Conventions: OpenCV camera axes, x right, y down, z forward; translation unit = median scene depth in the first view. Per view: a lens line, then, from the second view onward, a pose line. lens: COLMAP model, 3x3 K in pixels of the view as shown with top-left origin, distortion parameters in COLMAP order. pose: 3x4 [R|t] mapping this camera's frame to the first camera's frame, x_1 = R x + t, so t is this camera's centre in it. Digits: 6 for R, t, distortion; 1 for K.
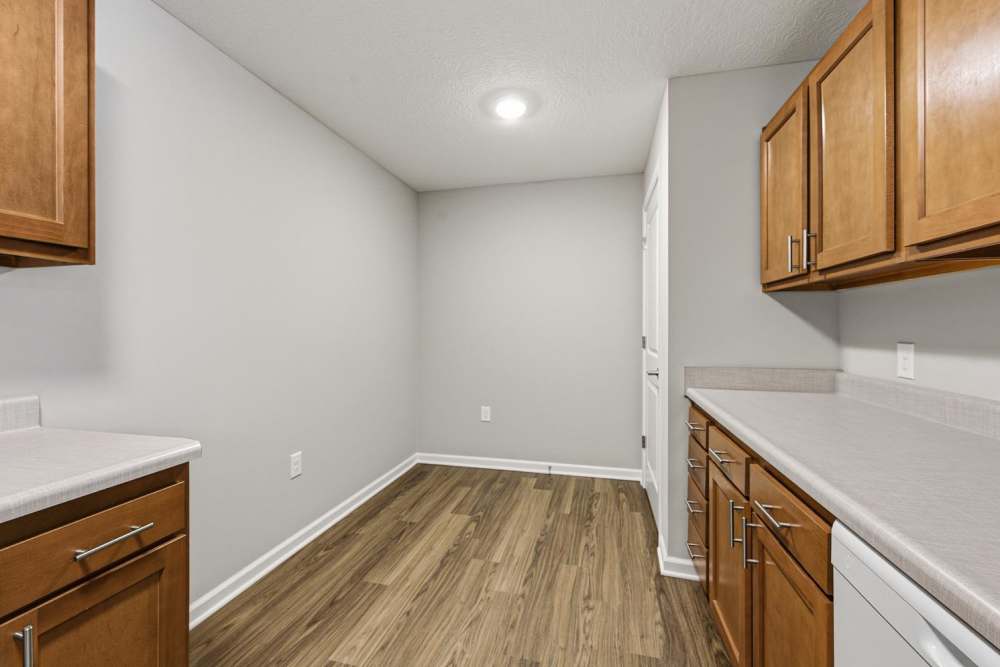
lens RADIAL K [[404.9, 0, 503.1], [0, 404.9, 326.7], [0, 0, 1]] dist [0.001280, -0.000119]
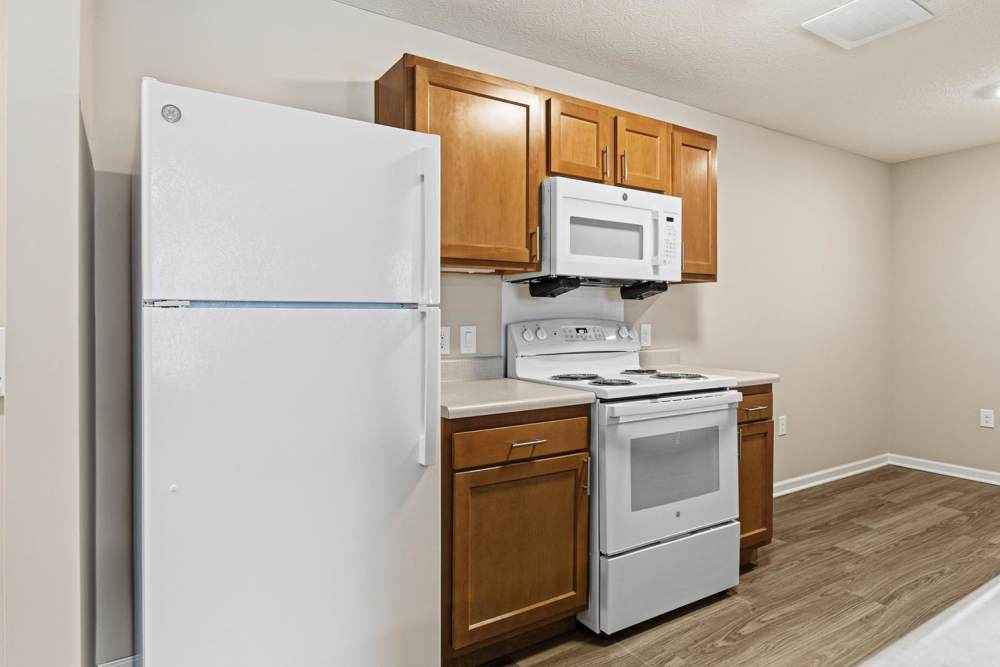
lens RADIAL K [[585.4, 0, 501.8], [0, 585.4, 316.6], [0, 0, 1]] dist [0.000226, -0.000072]
pose [[0.726926, 0.004274, -0.686703, 0.096298], [-0.000660, 0.999985, 0.005525, 0.000475], [0.686716, -0.003563, 0.726917, -0.939003]]
